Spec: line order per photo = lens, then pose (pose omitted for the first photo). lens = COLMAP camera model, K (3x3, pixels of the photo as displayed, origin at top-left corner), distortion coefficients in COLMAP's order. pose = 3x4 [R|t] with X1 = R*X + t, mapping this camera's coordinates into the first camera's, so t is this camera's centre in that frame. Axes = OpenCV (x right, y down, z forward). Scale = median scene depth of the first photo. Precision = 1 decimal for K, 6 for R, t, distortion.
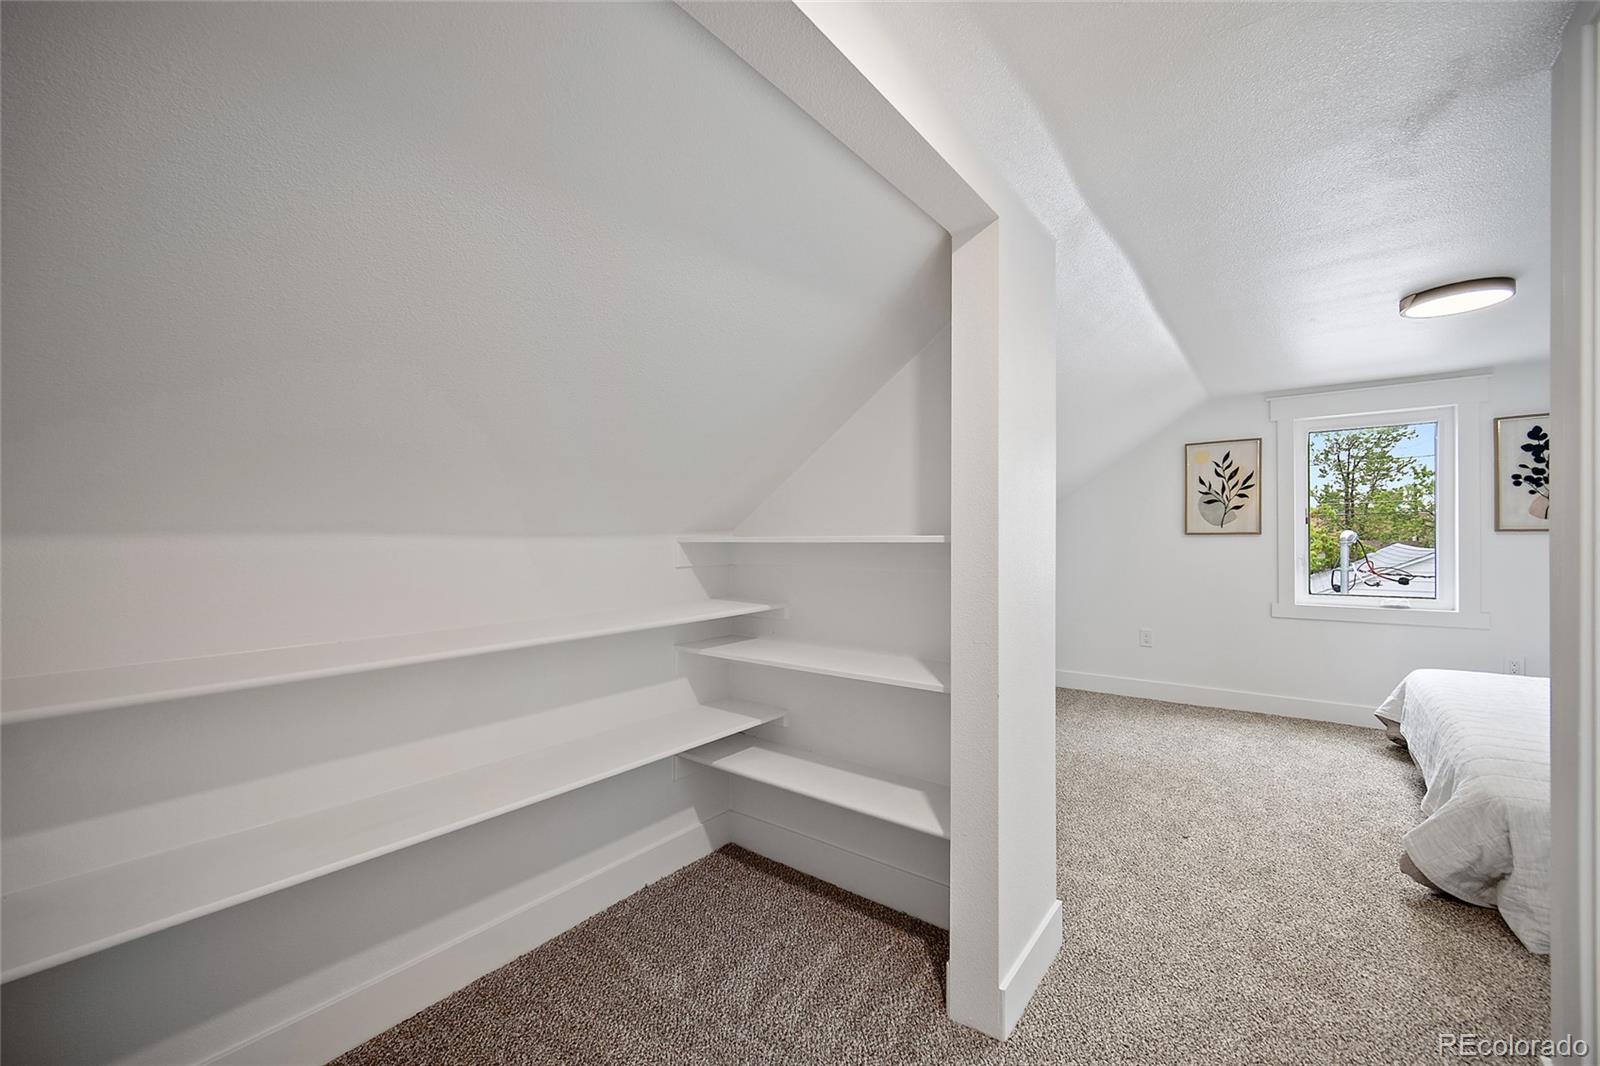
lens RADIAL K [[632.2, 0, 801.8], [0, 632.2, 534.6], [0, 0, 1]] dist [-0.002670, -0.000153]
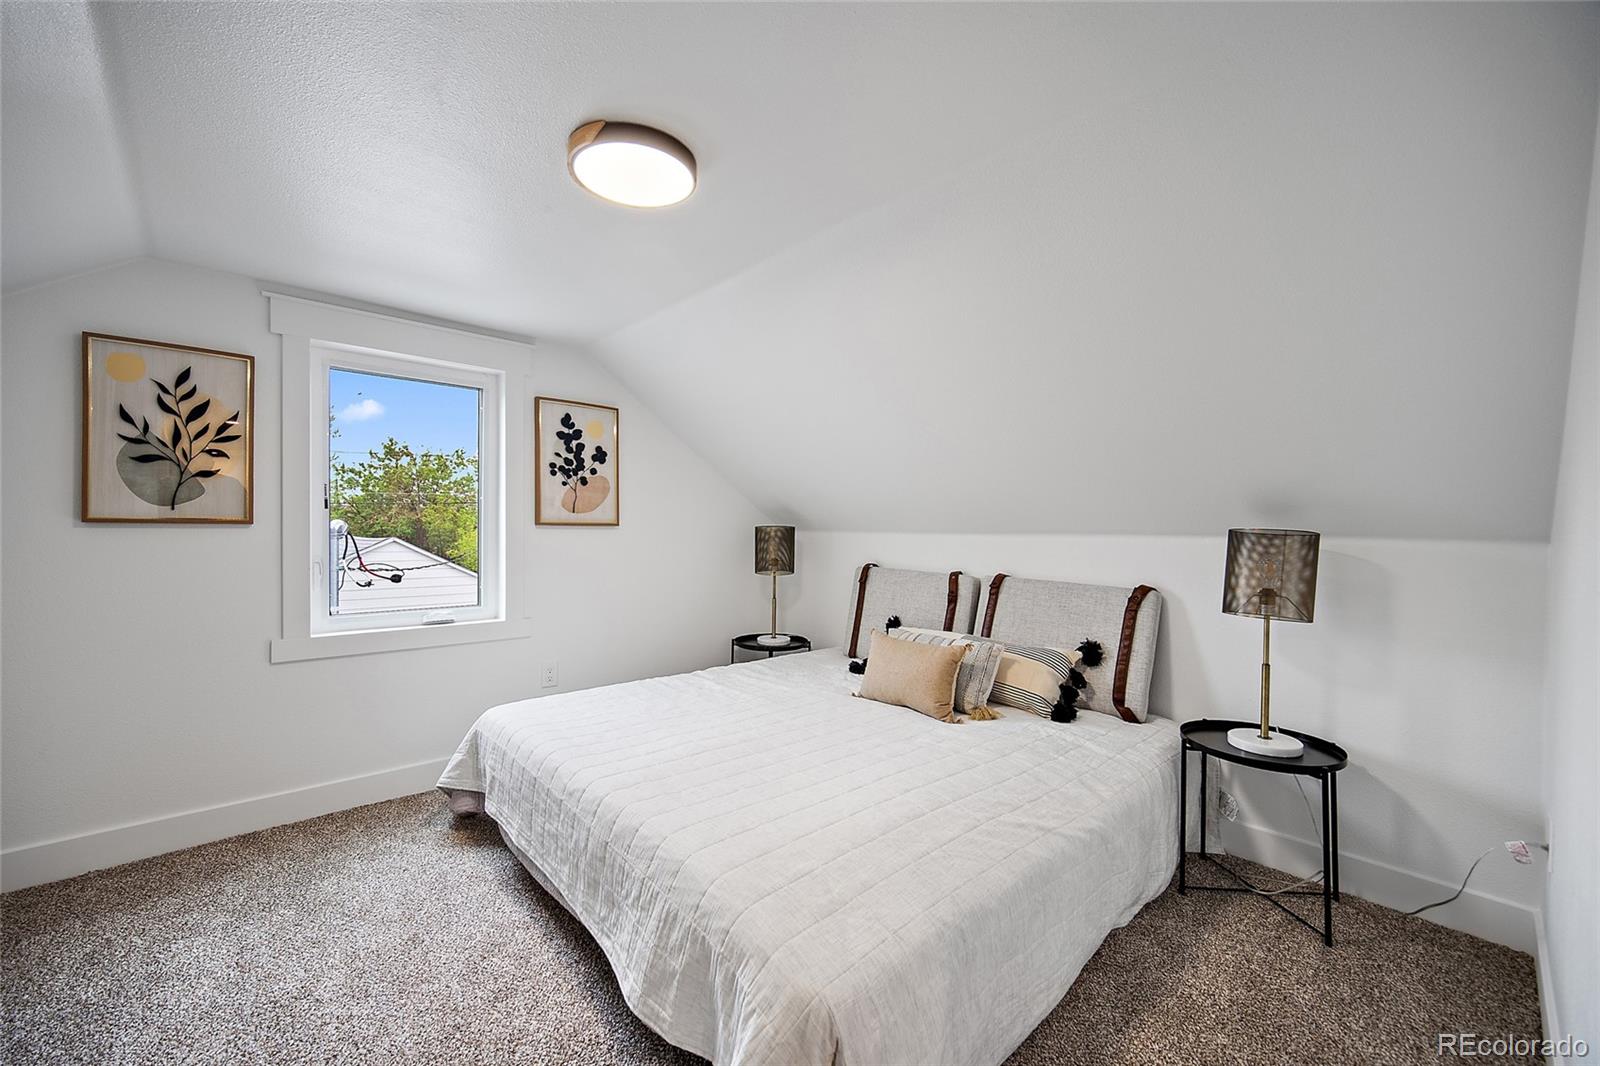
lens RADIAL K [[632.2, 0, 799.6], [0, 632.2, 539.9], [0, 0, 1]] dist [-0.002670, -0.000153]
pose [[0.164317, -0.010351, 0.986353, 0.241855], [-0.016489, 0.999776, 0.013238, -0.001701], [-0.986270, -0.018439, 0.164110, 0.413654]]
